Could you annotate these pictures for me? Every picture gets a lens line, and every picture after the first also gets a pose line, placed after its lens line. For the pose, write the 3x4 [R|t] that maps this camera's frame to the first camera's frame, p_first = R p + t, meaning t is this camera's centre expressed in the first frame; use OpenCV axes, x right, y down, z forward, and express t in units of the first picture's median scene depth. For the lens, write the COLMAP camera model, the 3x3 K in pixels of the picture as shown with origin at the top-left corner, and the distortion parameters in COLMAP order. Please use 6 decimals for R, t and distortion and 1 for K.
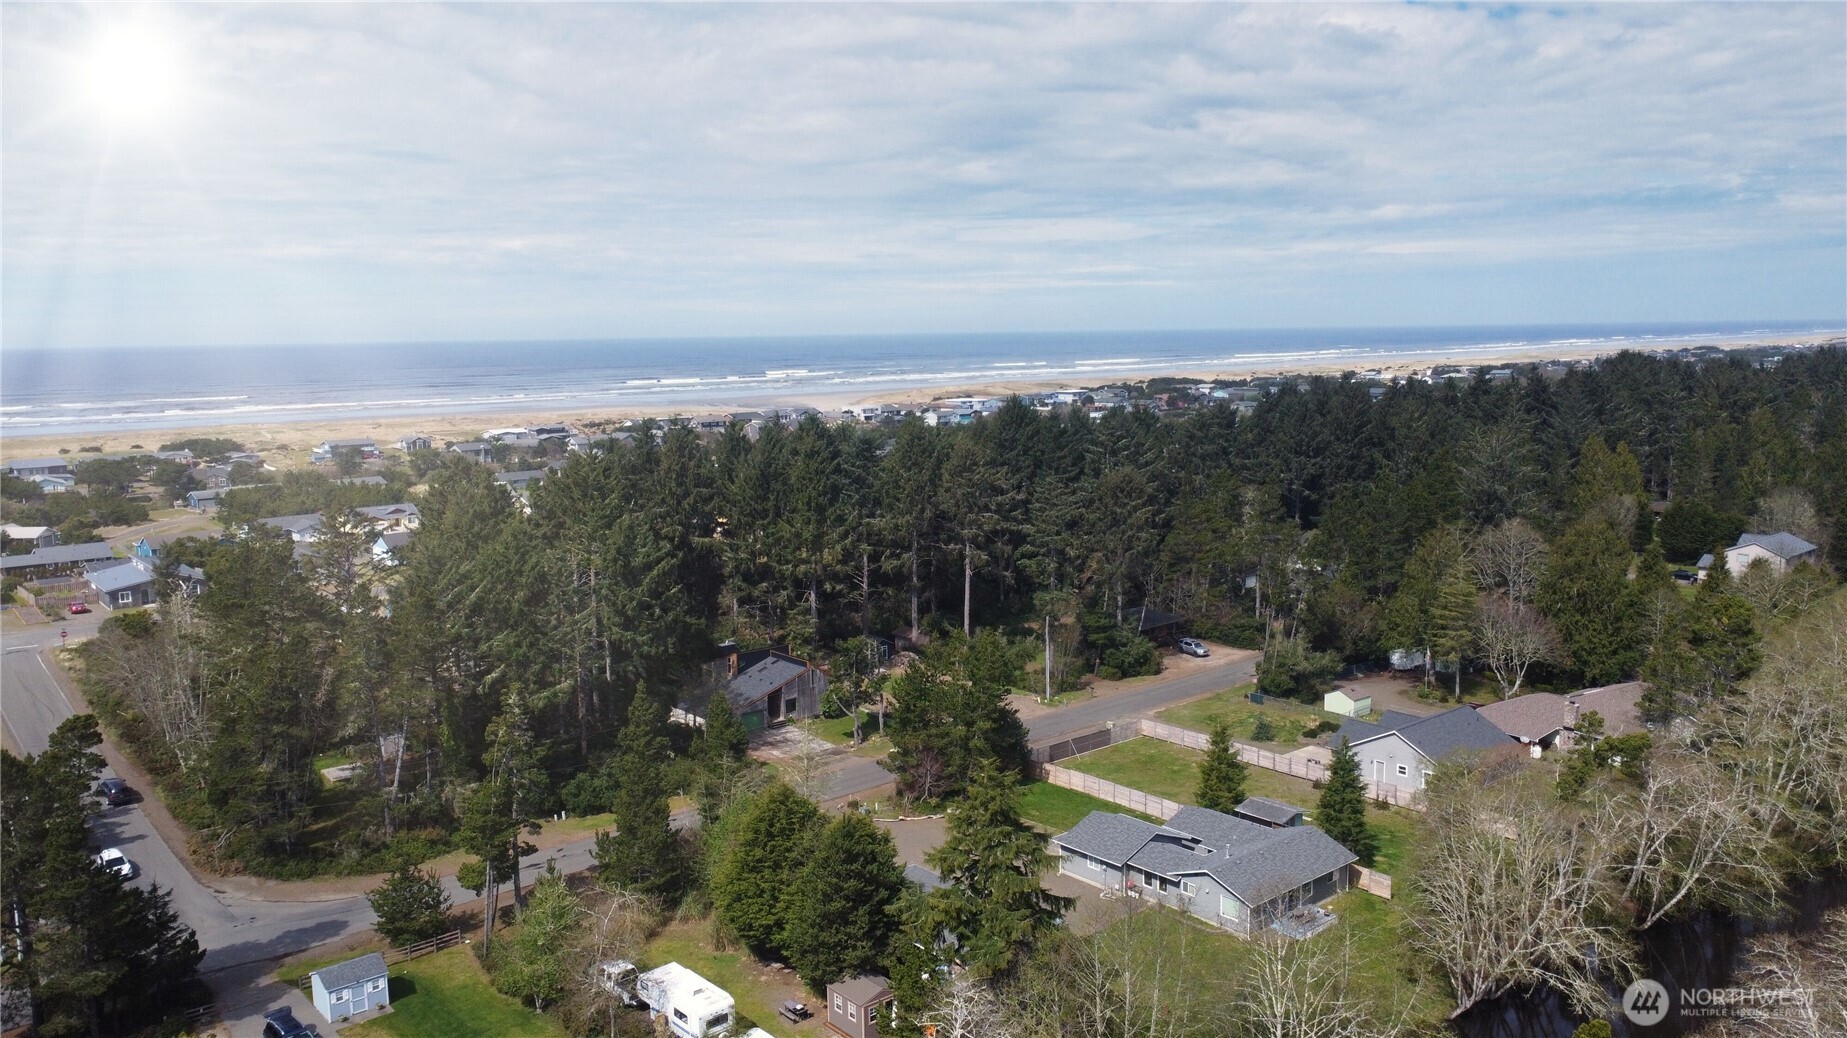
lens RADIAL K [[1382.4, 0, 929.4], [0, 1382.4, 530.1], [0, 0, 1]] dist [0.000113, -0.000842]
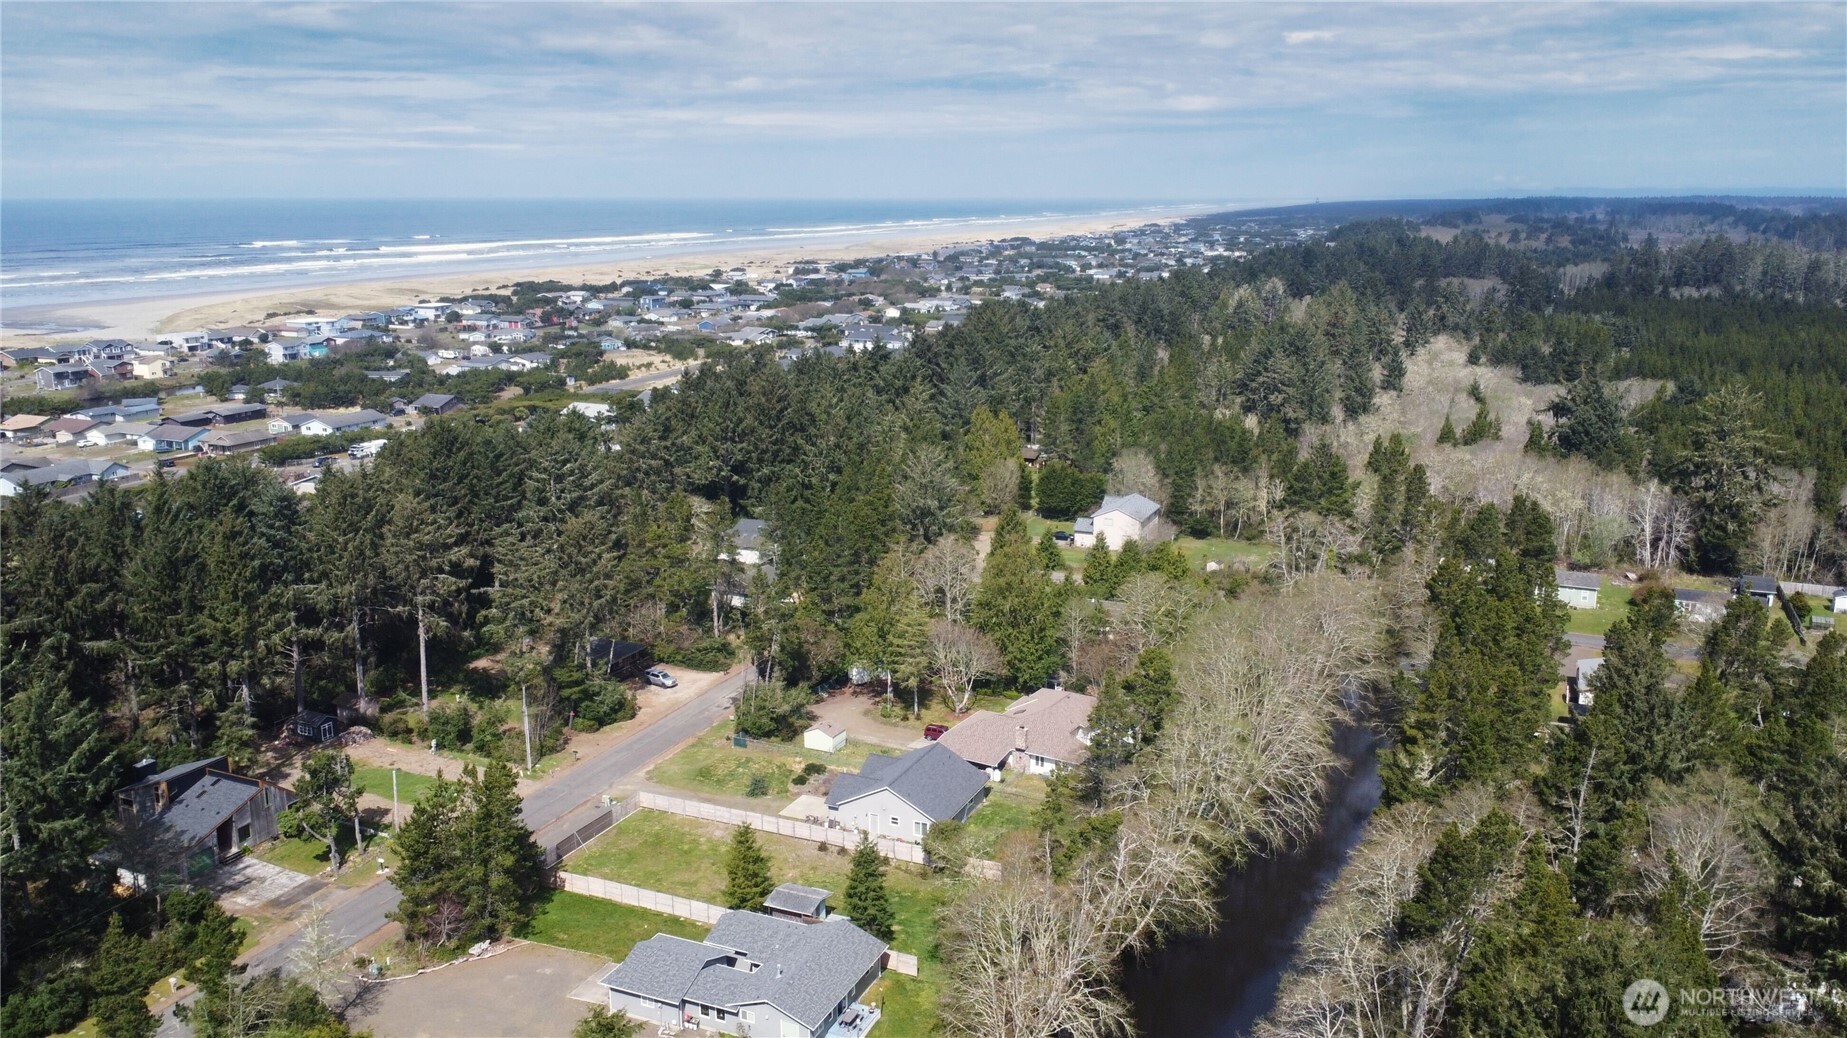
lens RADIAL K [[1416.2, 0, 930.9], [0, 1416.2, 519.0], [0, 0, 1]] dist [-0.002216, 0.000644]
pose [[0.899324, -0.081751, 0.429572, -0.070354], [0.047883, 0.994872, 0.089088, -0.122310], [-0.434653, -0.059550, 0.898627, -0.001424]]
